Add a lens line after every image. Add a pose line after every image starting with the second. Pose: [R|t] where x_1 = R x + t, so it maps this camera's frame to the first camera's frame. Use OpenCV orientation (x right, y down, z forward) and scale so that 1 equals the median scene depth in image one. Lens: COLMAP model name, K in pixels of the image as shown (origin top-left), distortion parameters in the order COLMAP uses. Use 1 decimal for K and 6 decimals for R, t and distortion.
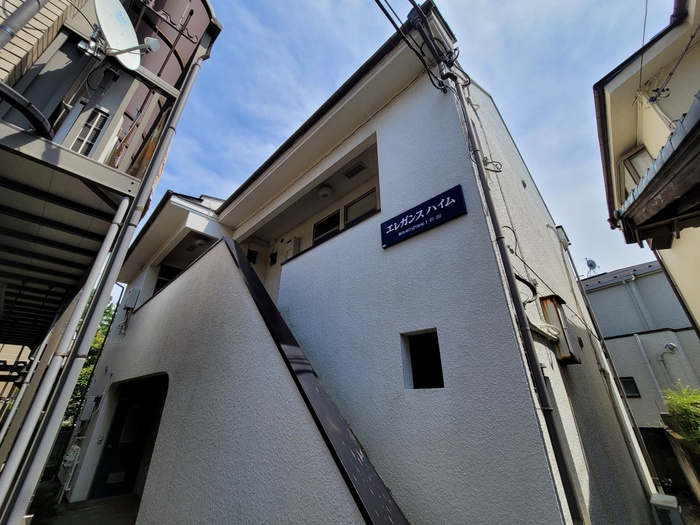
lens RADIAL K [[286.0, 0, 347.4], [0, 286.0, 263.1], [0, 0, 1]] dist [-0.003719, 0.001314]
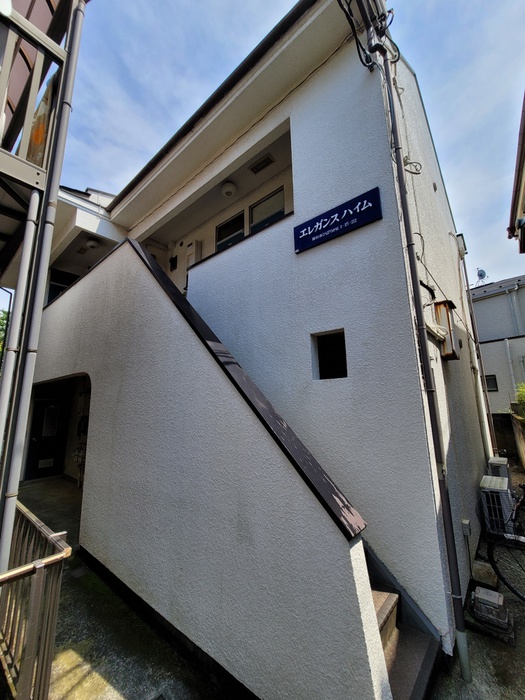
lens RADIAL K [[286.0, 0, 262.0], [0, 286.0, 346.8], [0, 0, 1]] dist [-0.003719, 0.001314]
pose [[0.997511, -0.005628, 0.070280, -0.066219], [-0.012710, 0.966126, 0.257758, 0.008967], [-0.069350, -0.258010, 0.963650, -0.056360]]
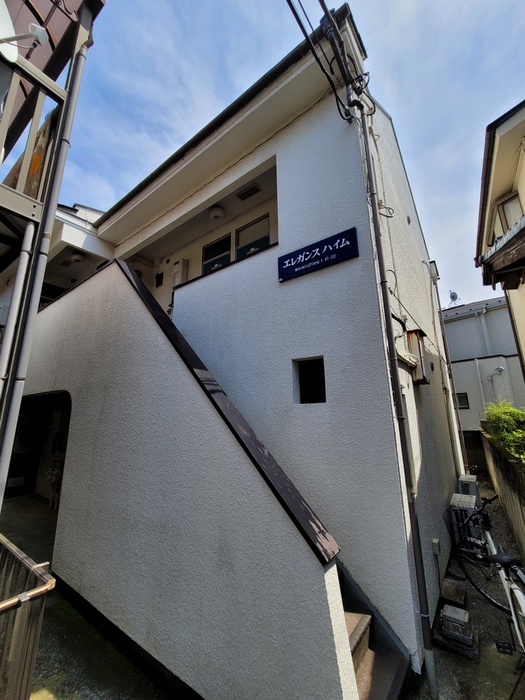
lens RADIAL K [[285.8, 0, 261.6], [0, 285.8, 346.0], [0, 0, 1]] dist [-0.002507, 0.000487]
pose [[0.991637, 0.019073, 0.127639, -0.072269], [-0.046155, 0.976019, 0.212736, -0.041089], [-0.120521, -0.216848, 0.968737, -0.084787]]
